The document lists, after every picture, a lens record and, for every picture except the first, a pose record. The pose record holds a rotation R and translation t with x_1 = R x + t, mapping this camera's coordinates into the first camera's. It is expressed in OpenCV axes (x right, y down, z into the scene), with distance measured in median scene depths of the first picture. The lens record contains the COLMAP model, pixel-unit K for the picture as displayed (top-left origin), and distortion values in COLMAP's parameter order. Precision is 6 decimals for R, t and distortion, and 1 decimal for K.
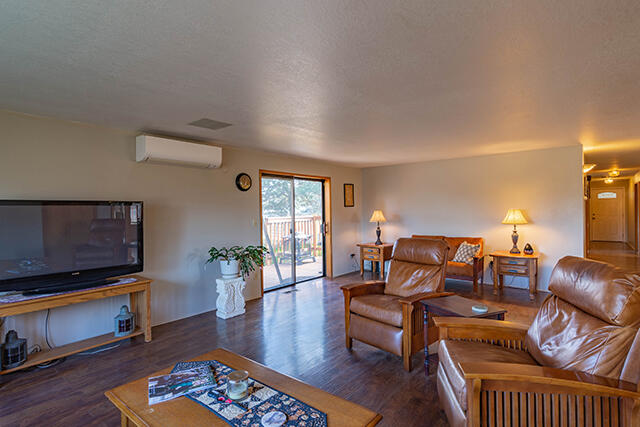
lens RADIAL K [[330.5, 0, 319.3], [0, 330.5, 212.2], [0, 0, 1]] dist [0.003562, 0.001654]
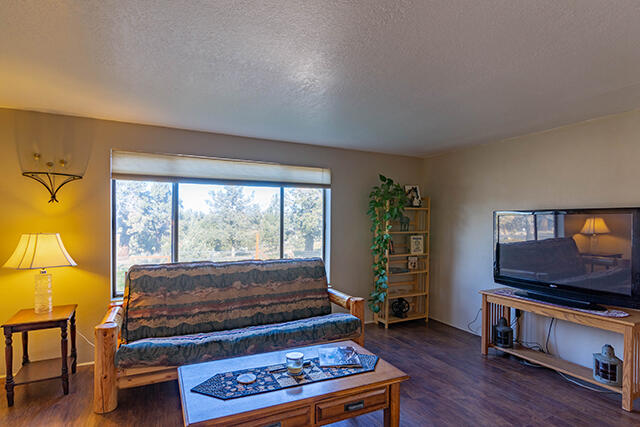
lens RADIAL K [[330.5, 0, 319.5], [0, 330.5, 232.4], [0, 0, 1]] dist [0.003562, 0.001654]
pose [[-0.406689, 0.033708, -0.912945, 0.244766], [-0.001201, 0.999298, 0.037432, -0.001512], [0.913566, 0.016320, -0.406363, 0.472183]]
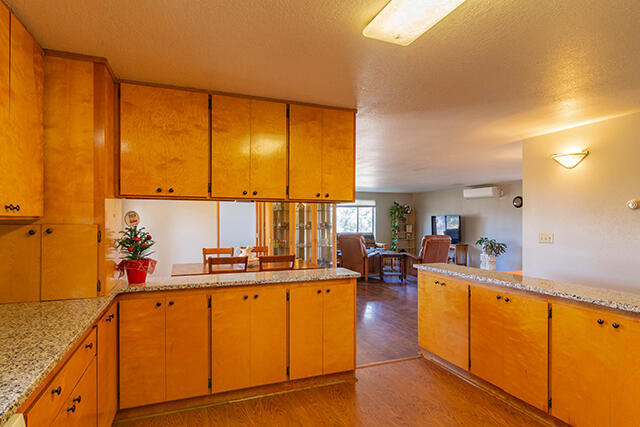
lens RADIAL K [[352.0, 0, 311.1], [0, 352.0, 221.9], [0, 0, 1]] dist [0.000818, 0.000226]
pose [[-0.499460, 0.019733, -0.866112, 1.709724], [0.002140, 0.999766, 0.021544, -0.032978], [0.866334, 0.008907, -0.499386, 0.957804]]
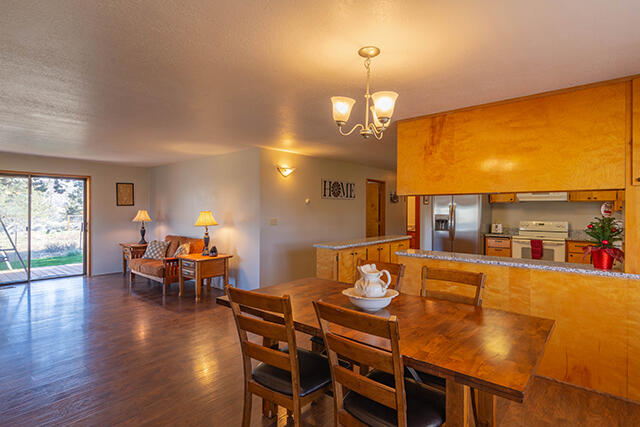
lens RADIAL K [[330.5, 0, 319.9], [0, 330.5, 210.7], [0, 0, 1]] dist [0.003562, 0.001654]
pose [[0.999693, 0.019379, -0.015425, 0.958463], [-0.019439, 0.999804, -0.003759, -0.013114], [0.015349, 0.004058, 0.999874, 0.009808]]
